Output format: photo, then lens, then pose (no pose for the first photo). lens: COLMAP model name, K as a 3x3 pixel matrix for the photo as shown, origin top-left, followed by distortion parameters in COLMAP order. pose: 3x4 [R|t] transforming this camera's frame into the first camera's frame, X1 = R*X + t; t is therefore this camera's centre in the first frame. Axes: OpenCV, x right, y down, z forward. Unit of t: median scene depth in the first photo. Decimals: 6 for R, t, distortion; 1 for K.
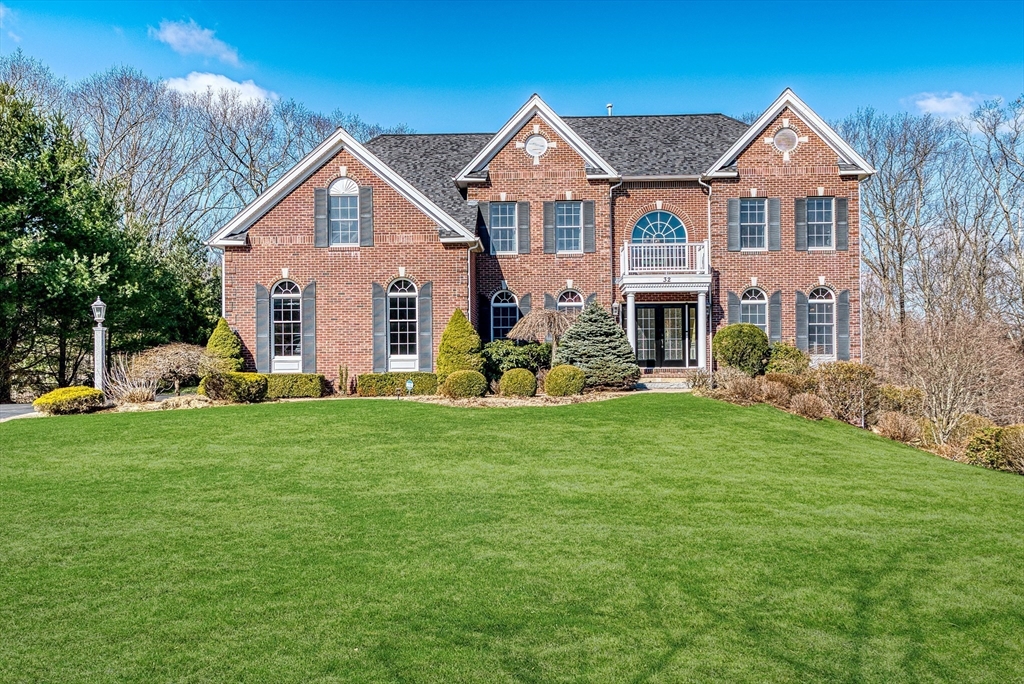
lens RADIAL K [[1008.4, 0, 512.0], [0, 1008.4, 342.0], [0, 0, 1]] dist [-0.003791, -0.002039]
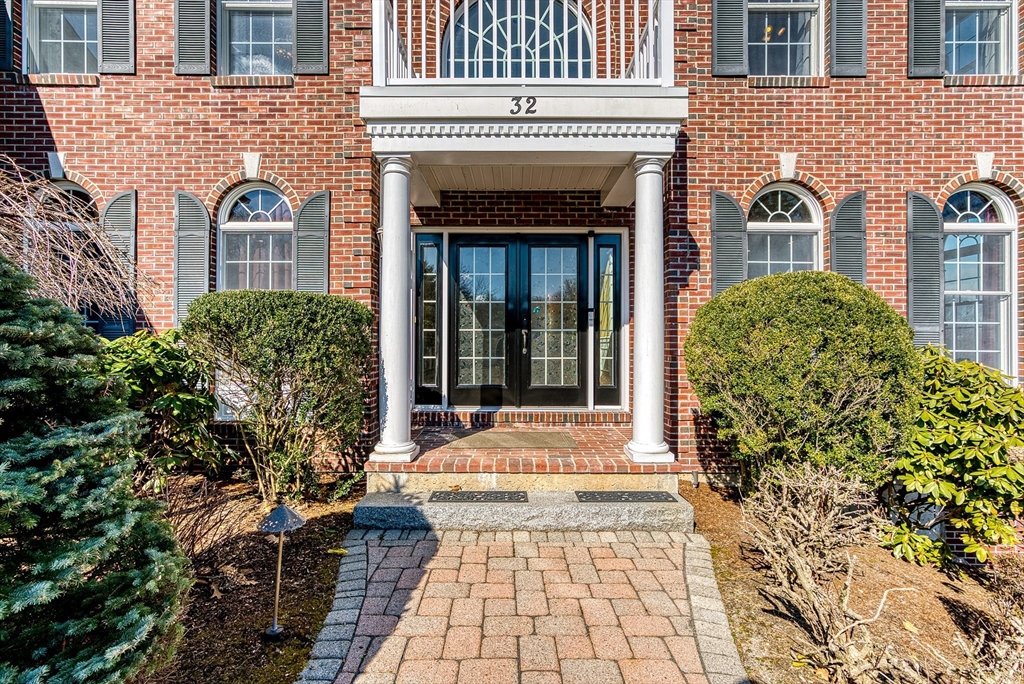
lens RADIAL K [[467.4, 0, 512.0], [0, 467.4, 342.0], [0, 0, 1]] dist [0.000338, 0.000112]
pose [[0.999654, 0.010887, 0.023960, 0.142385], [-0.010906, 0.999940, 0.000631, 0.001309], [-0.023952, -0.000892, 0.999713, 0.839964]]
